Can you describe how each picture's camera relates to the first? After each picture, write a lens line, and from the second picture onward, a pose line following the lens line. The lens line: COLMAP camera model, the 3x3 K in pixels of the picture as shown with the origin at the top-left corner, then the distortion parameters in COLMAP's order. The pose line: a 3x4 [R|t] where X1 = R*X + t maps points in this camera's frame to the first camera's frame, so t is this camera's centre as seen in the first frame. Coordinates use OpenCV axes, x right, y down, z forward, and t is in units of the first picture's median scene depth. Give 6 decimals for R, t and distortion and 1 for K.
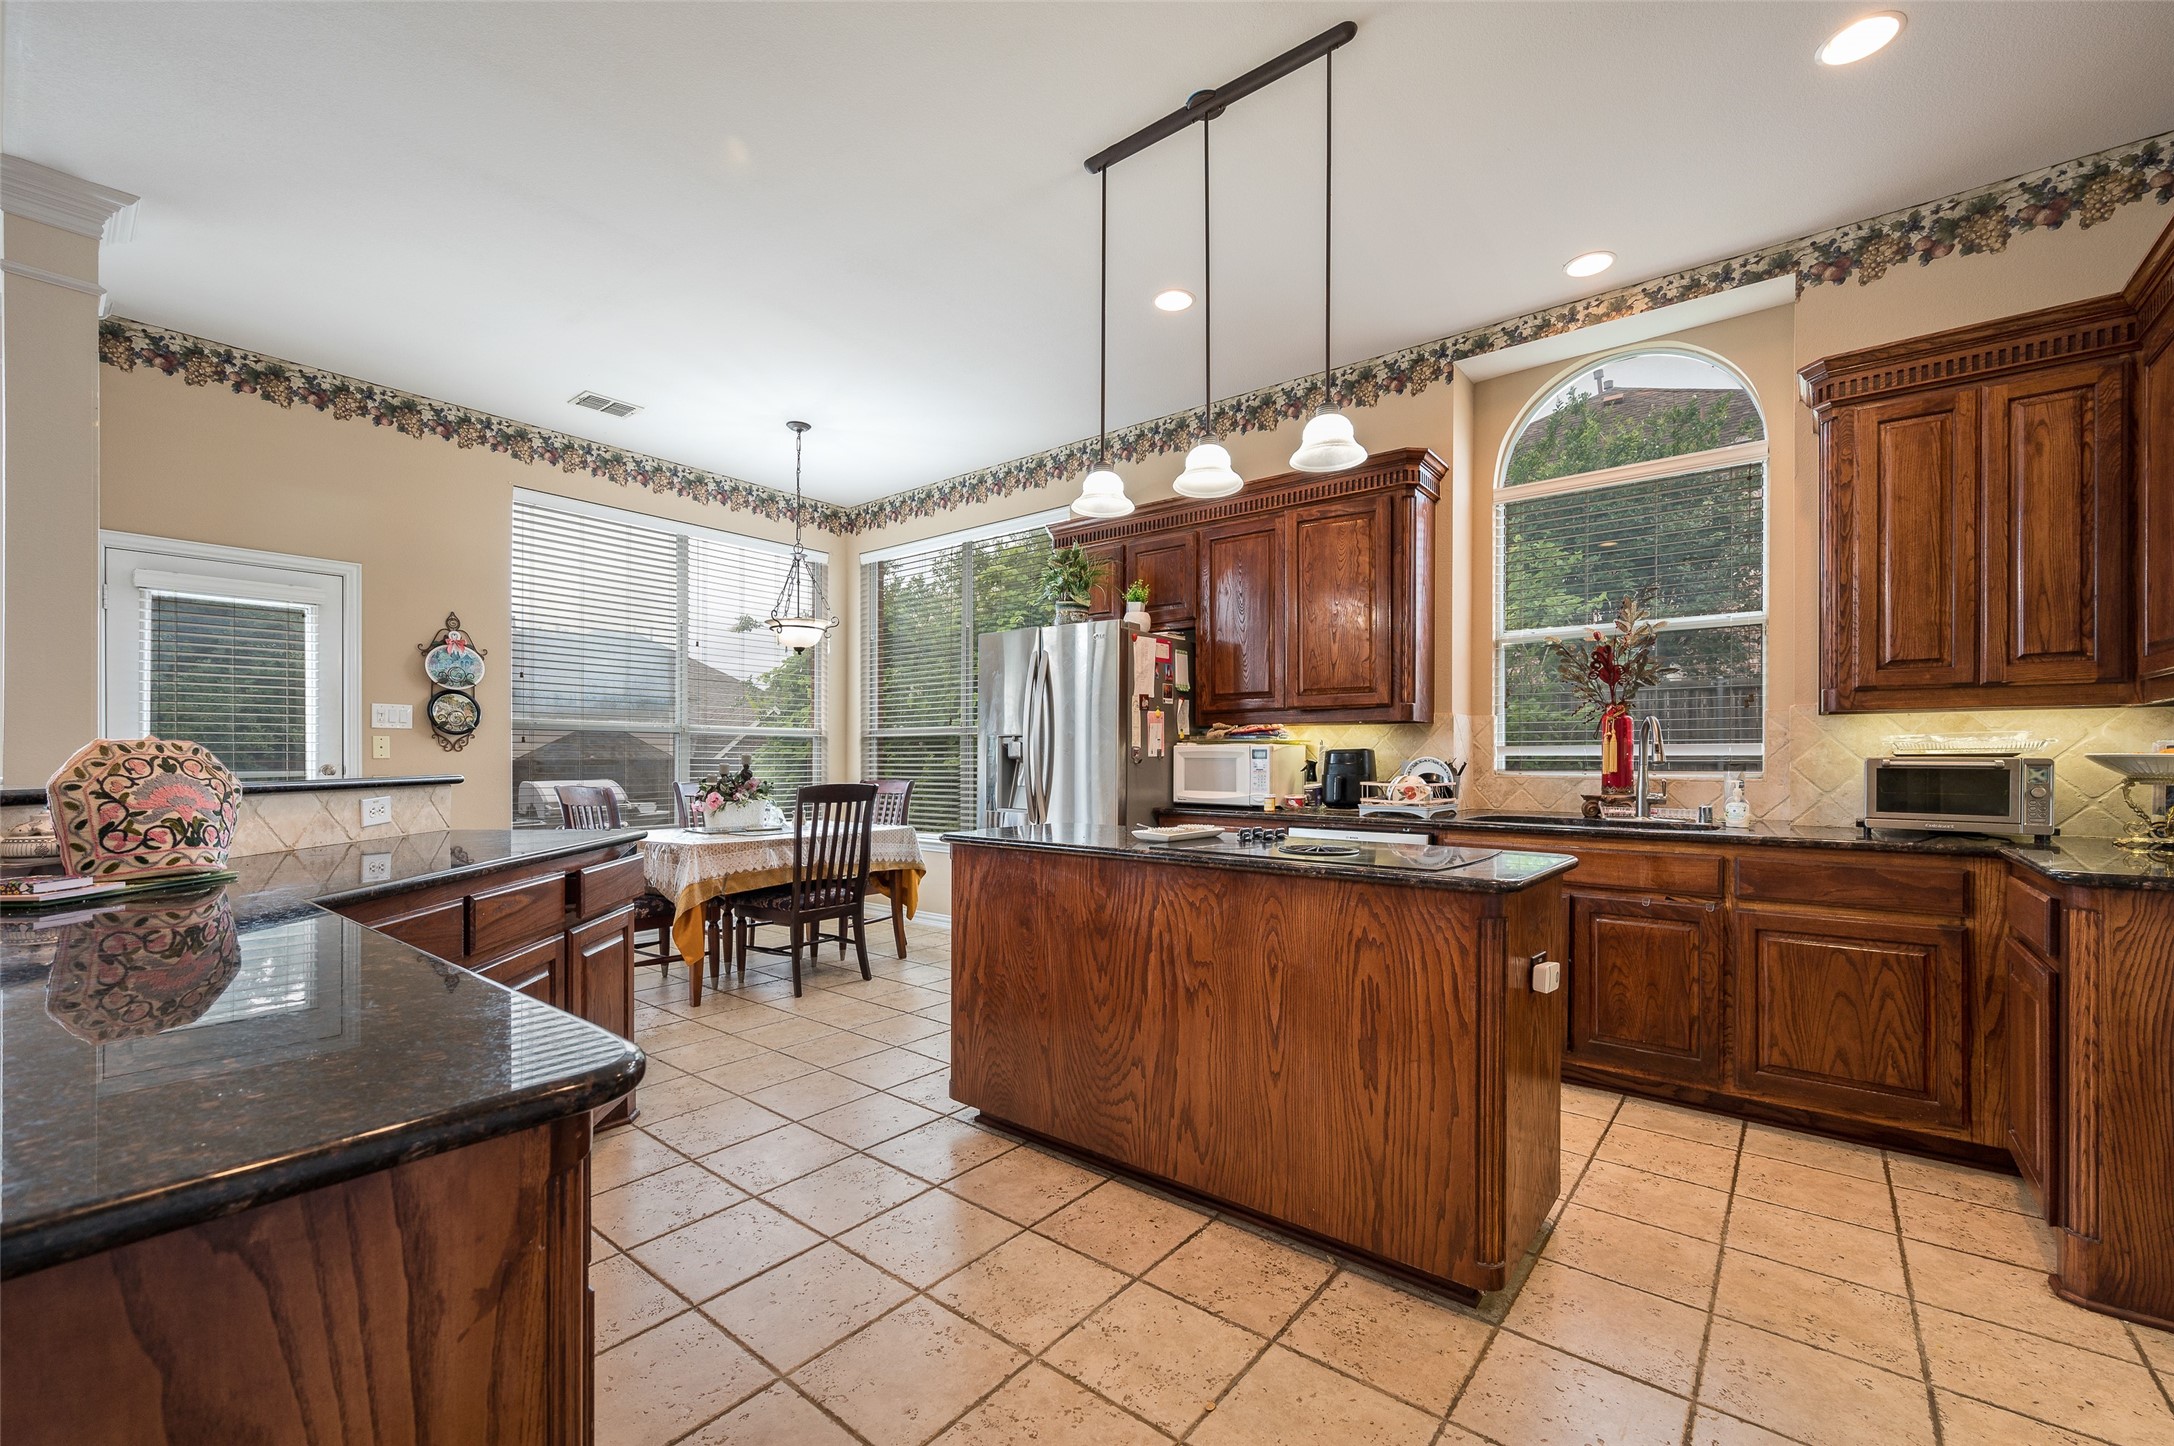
lens RADIAL K [[893.3, 0, 1091.7], [0, 893.3, 758.5], [0, 0, 1]] dist [-0.009567, 0.000194]
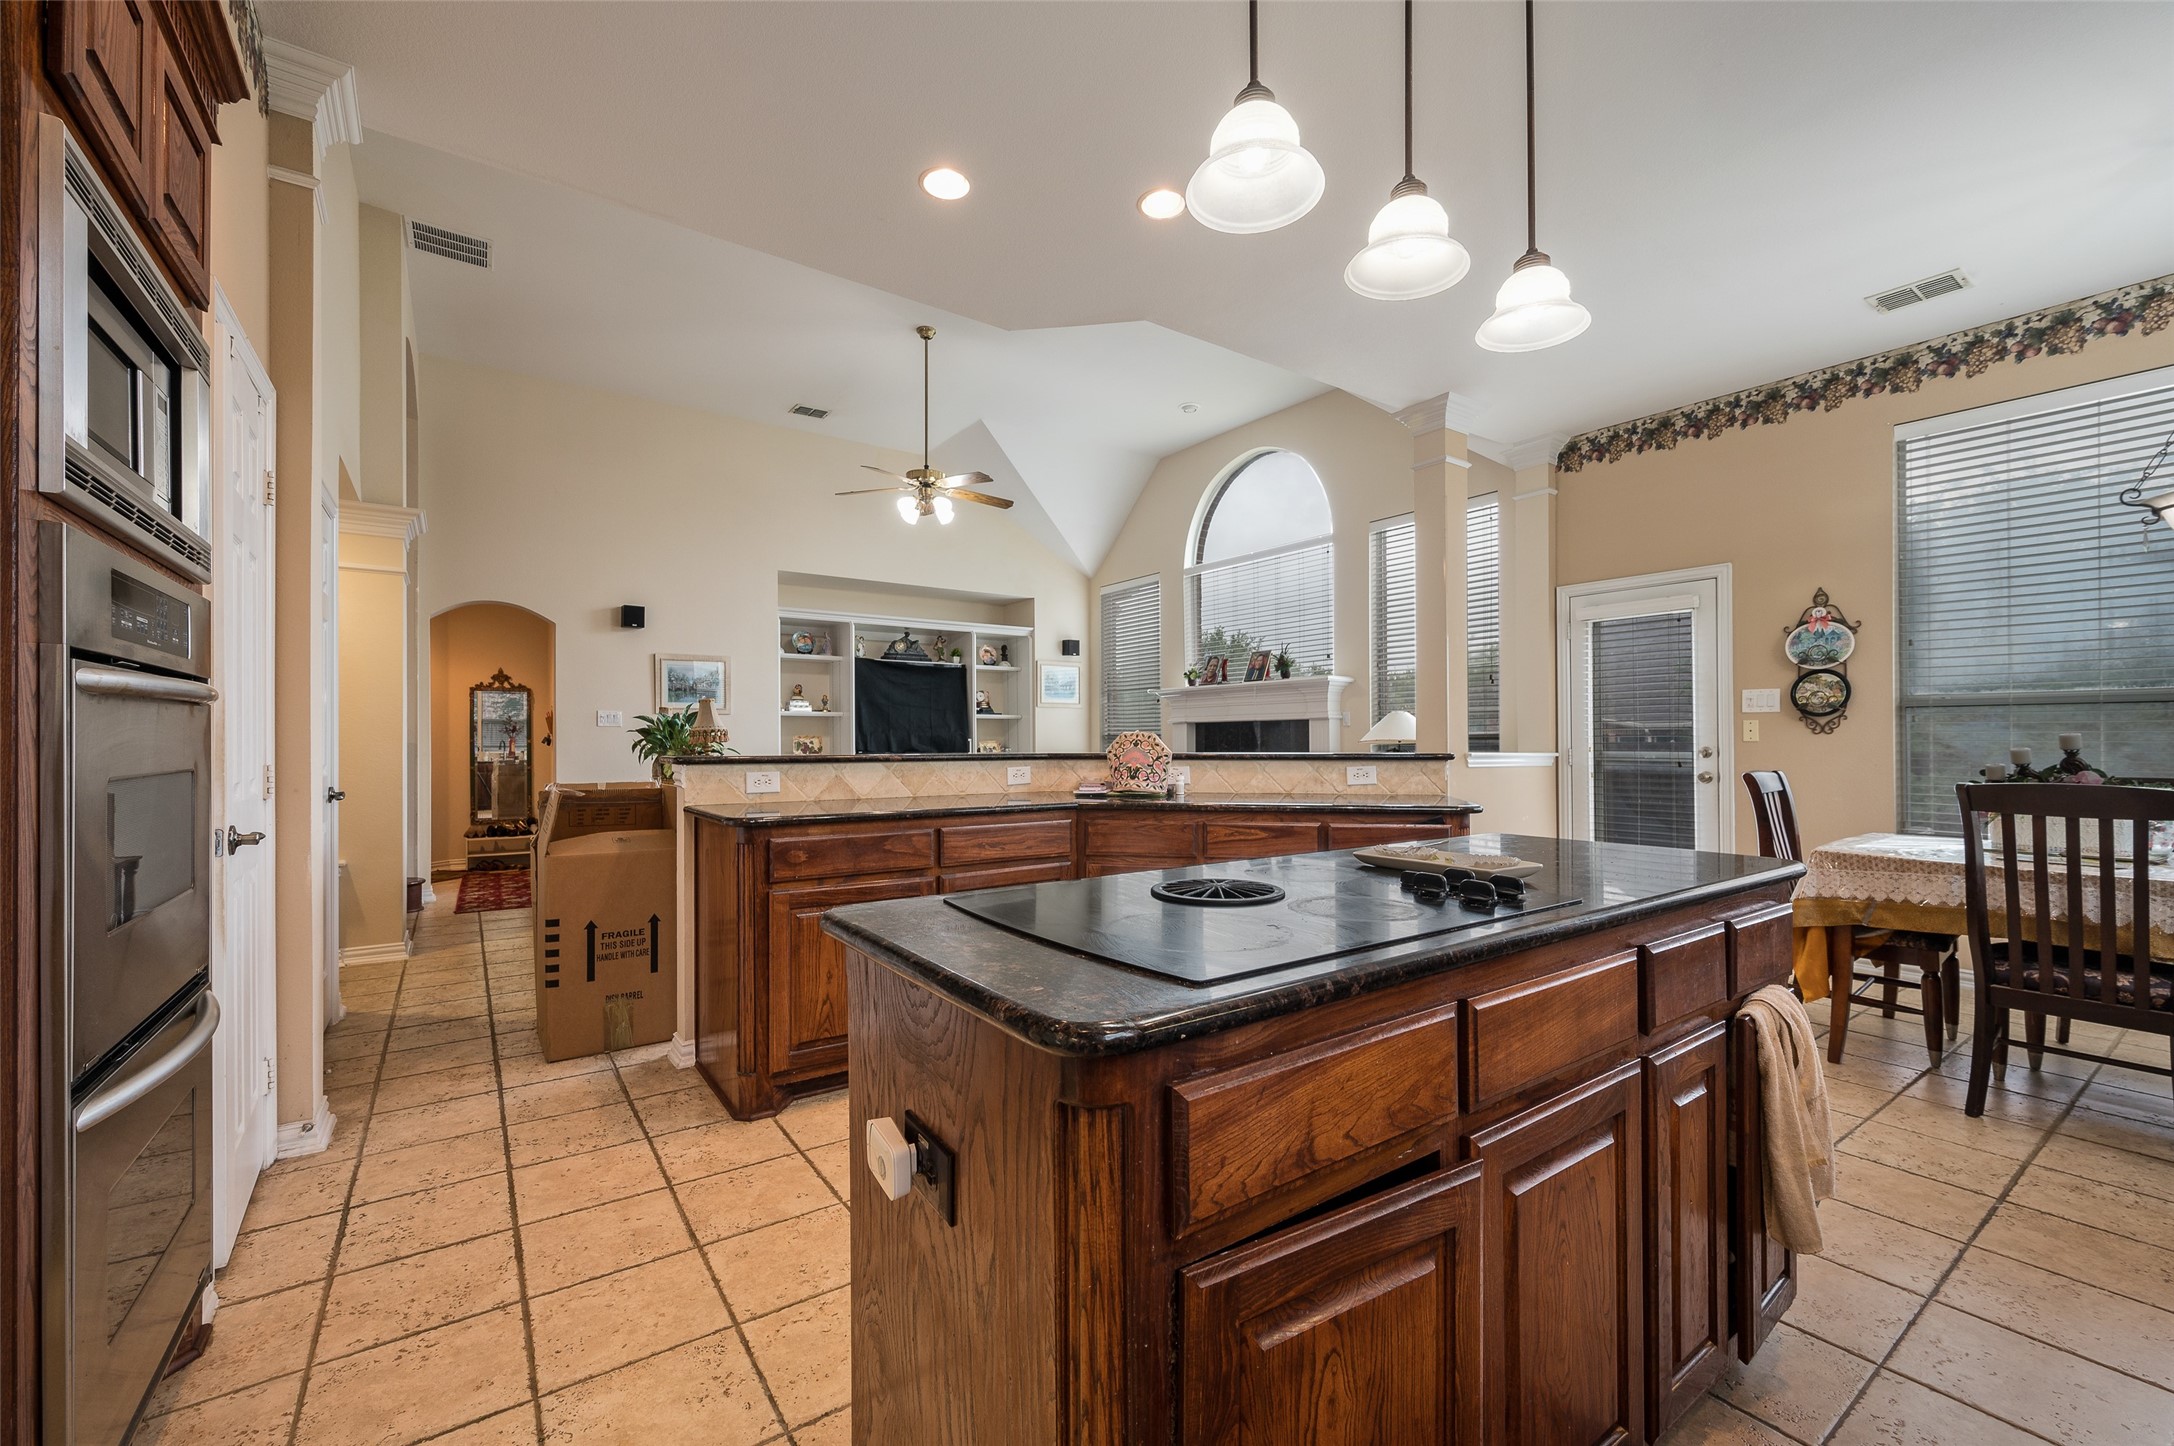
lens RADIAL K [[879.9, 0, 1105.8], [0, 879.9, 737.2], [0, 0, 1]] dist [0.009940, 0.000063]
pose [[-0.252180, -0.005693, -0.967664, 0.429047], [-0.000503, 0.999983, -0.005752, 0.001548], [0.967680, -0.000964, -0.252178, 0.544723]]
